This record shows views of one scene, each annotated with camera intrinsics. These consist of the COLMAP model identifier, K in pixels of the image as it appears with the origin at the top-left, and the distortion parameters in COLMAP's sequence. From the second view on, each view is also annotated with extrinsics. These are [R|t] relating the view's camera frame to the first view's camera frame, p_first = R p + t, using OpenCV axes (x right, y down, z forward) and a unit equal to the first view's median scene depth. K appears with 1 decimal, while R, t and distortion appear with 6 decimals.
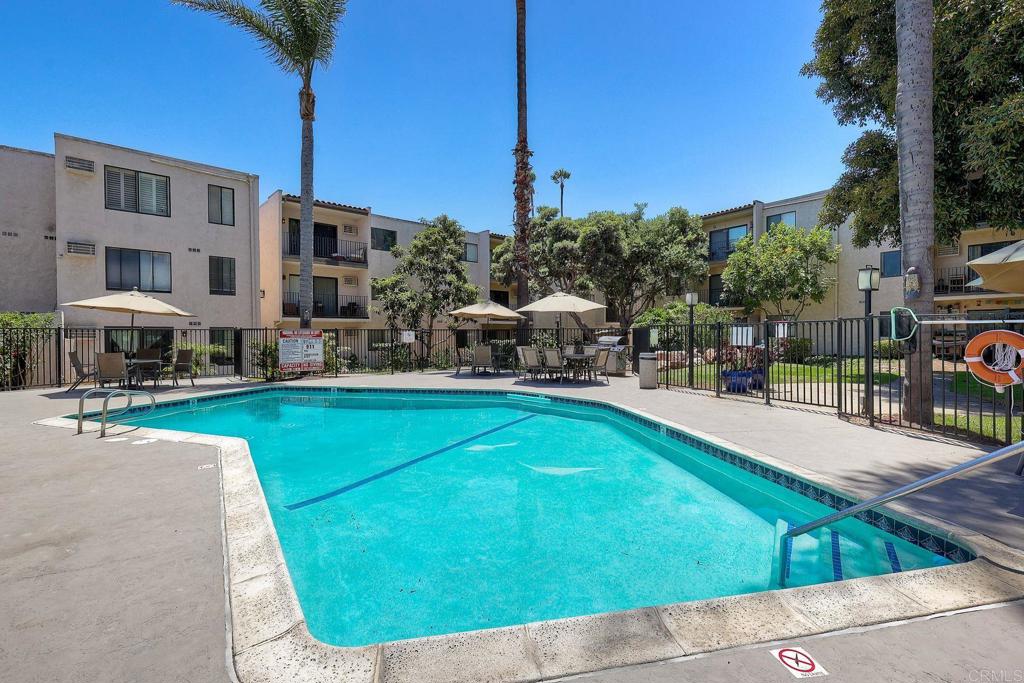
lens RADIAL K [[446.9, 0, 516.5], [0, 446.9, 338.9], [0, 0, 1]] dist [-0.000353, 0.000729]
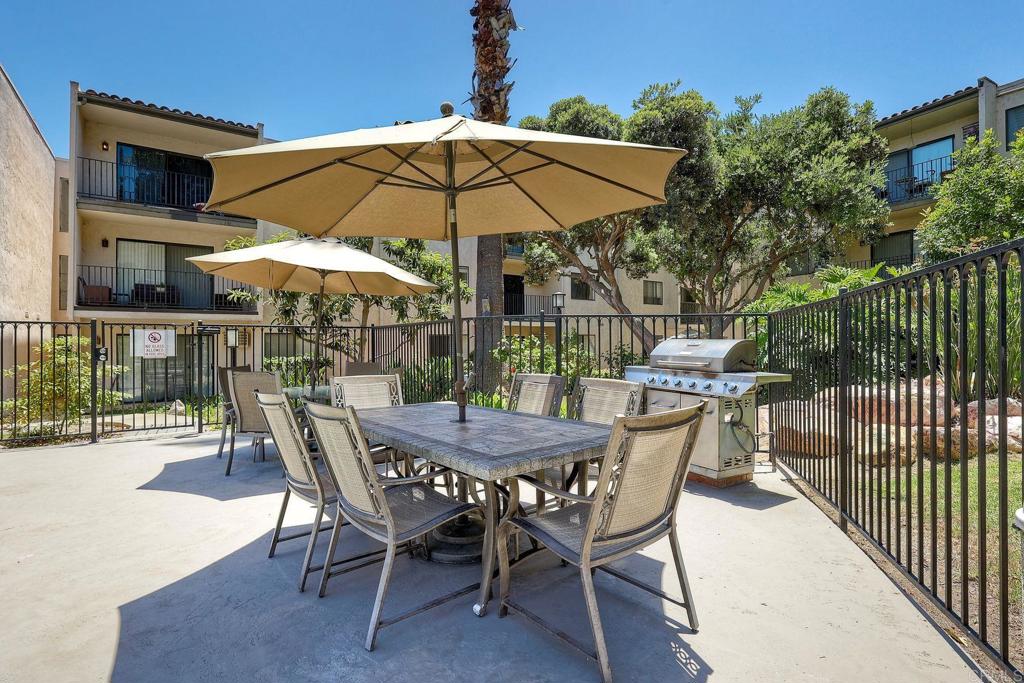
lens RADIAL K [[495.2, 0, 512.0], [0, 495.2, 341.5], [0, 0, 1]] dist [0.001861, 0.000234]
pose [[0.991187, -0.002377, -0.132450, 0.082768], [0.000353, 0.999883, -0.015309, 0.000087], [0.132471, 0.015127, 0.991072, 0.408840]]
